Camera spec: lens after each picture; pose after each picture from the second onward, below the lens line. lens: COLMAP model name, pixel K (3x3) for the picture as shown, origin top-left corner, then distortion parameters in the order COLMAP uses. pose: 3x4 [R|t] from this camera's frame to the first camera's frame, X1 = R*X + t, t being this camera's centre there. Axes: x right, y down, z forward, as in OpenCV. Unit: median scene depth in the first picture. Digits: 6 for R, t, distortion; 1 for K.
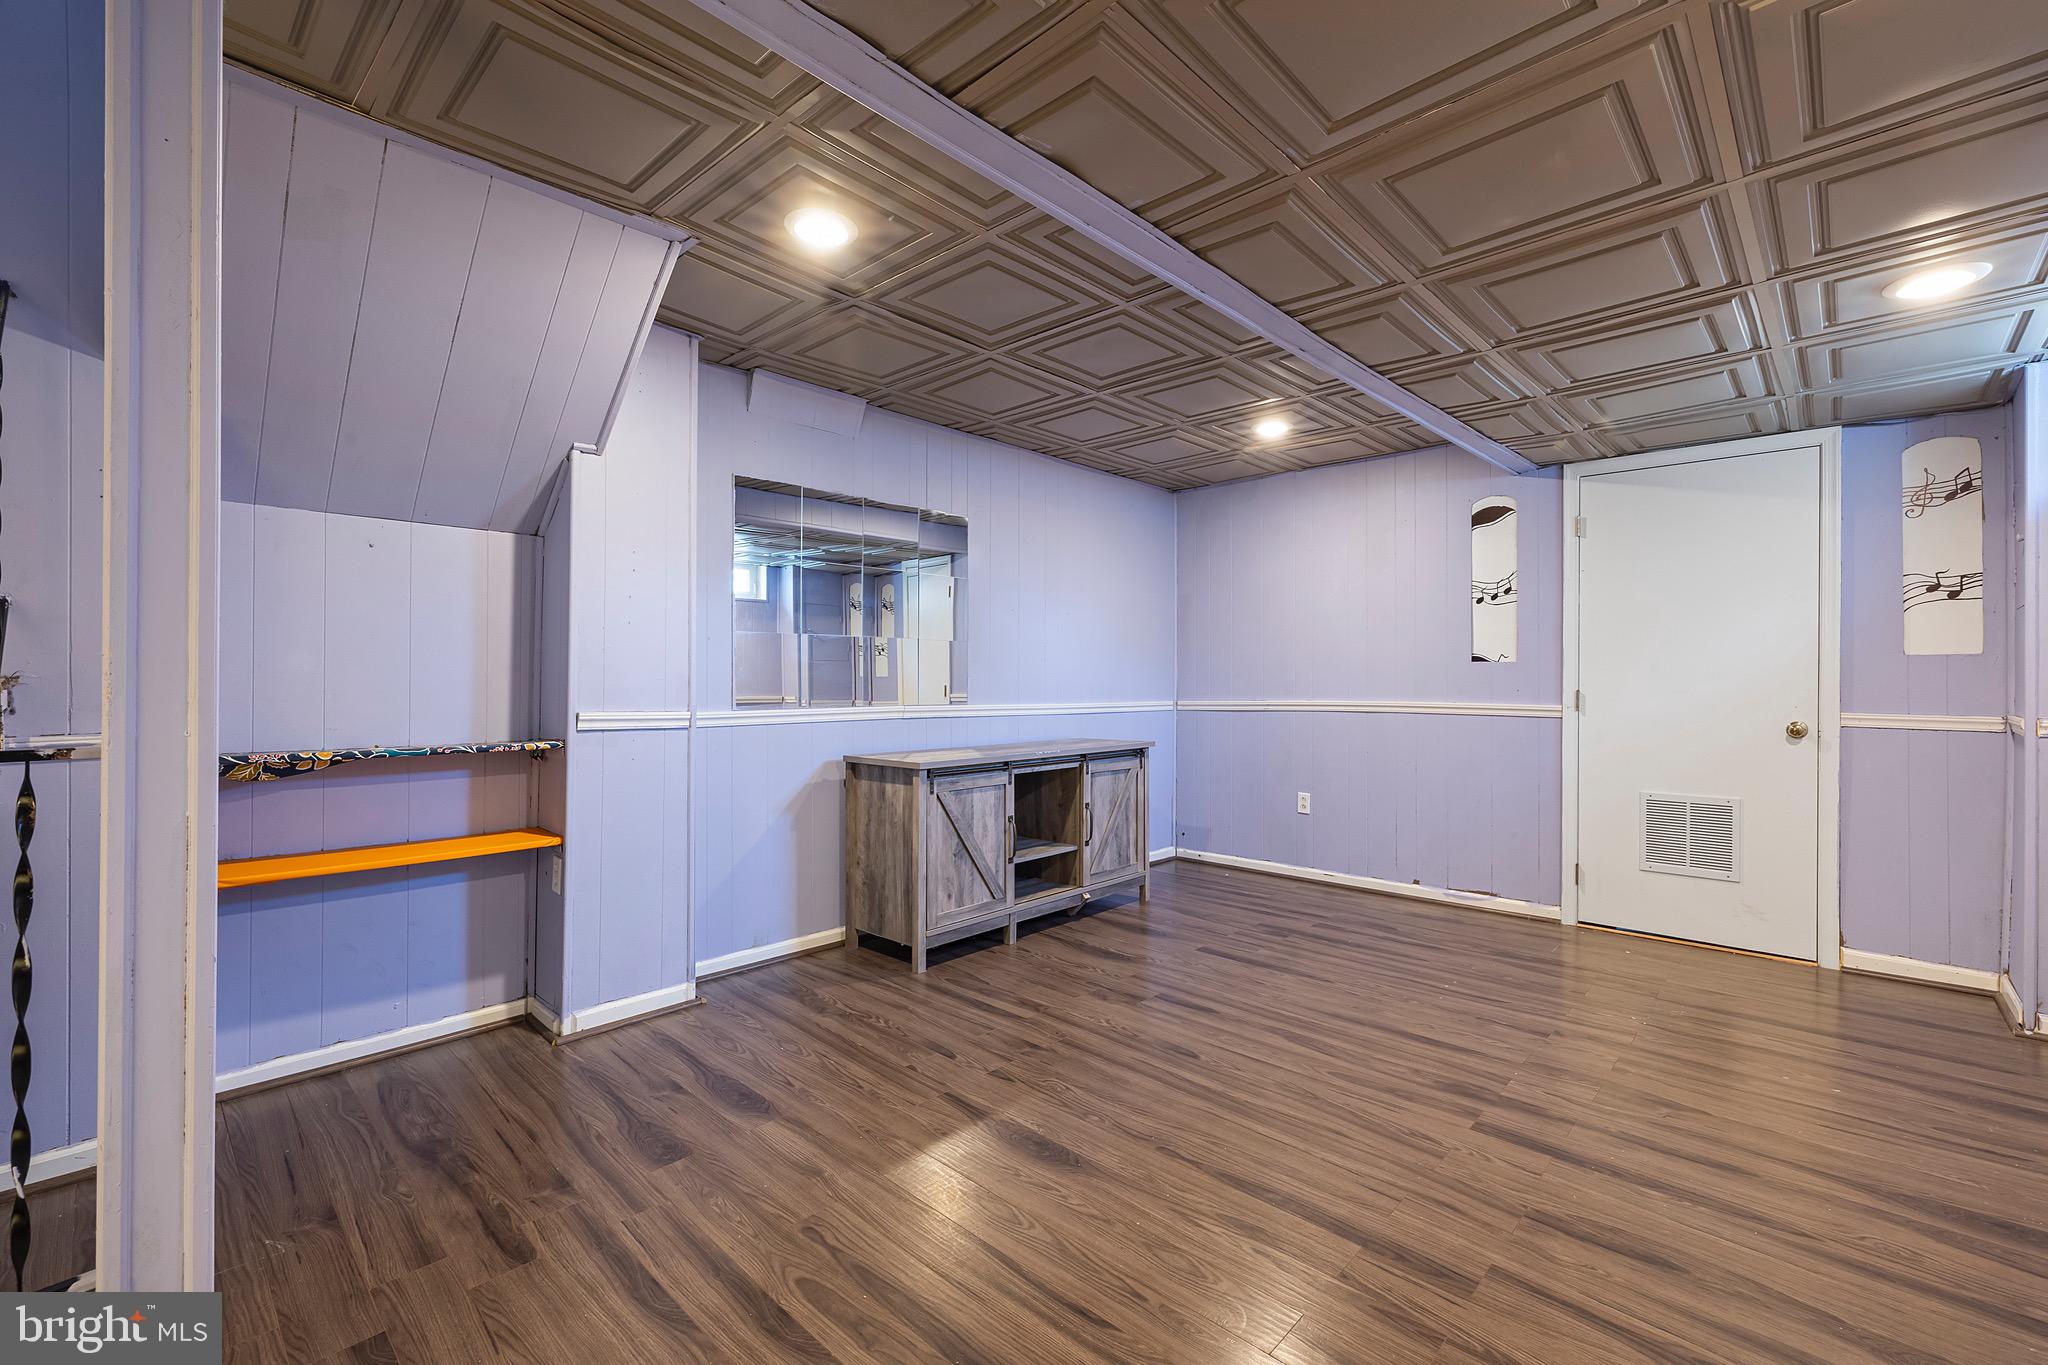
lens RADIAL K [[865.8, 0, 1023.2], [0, 865.8, 678.7], [0, 0, 1]] dist [0.002364, 0.000316]
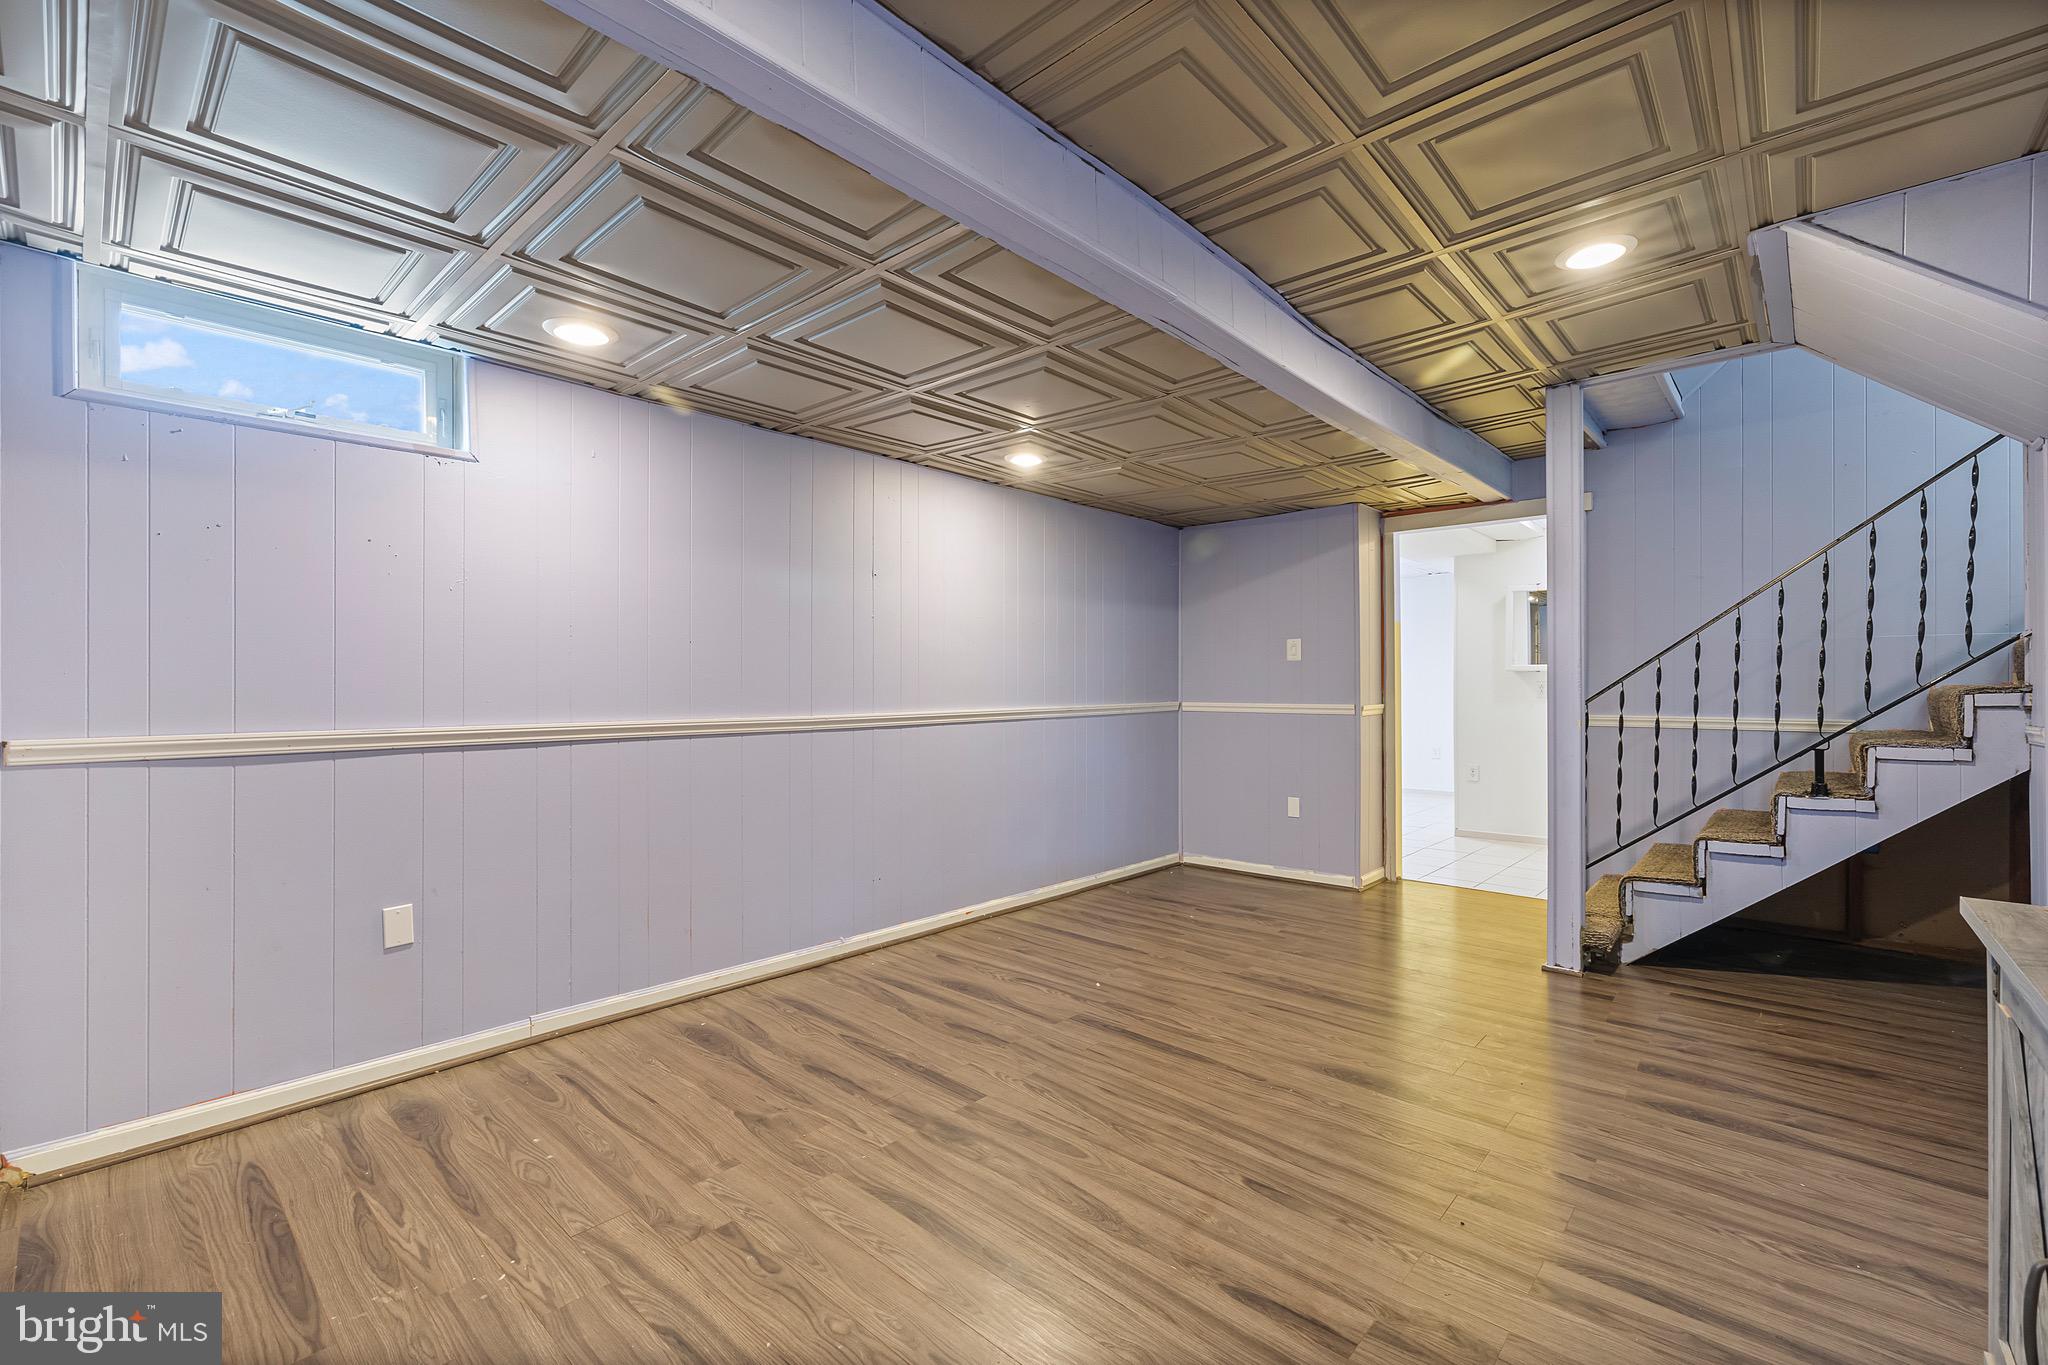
lens RADIAL K [[865.8, 0, 1025.2], [0, 865.8, 685.5], [0, 0, 1]] dist [0.002364, 0.000316]
pose [[-0.999714, -0.002339, -0.023796, 0.453498], [-0.002423, 0.999991, 0.003484, -0.002423], [0.023788, 0.003541, -0.999711, 1.923427]]
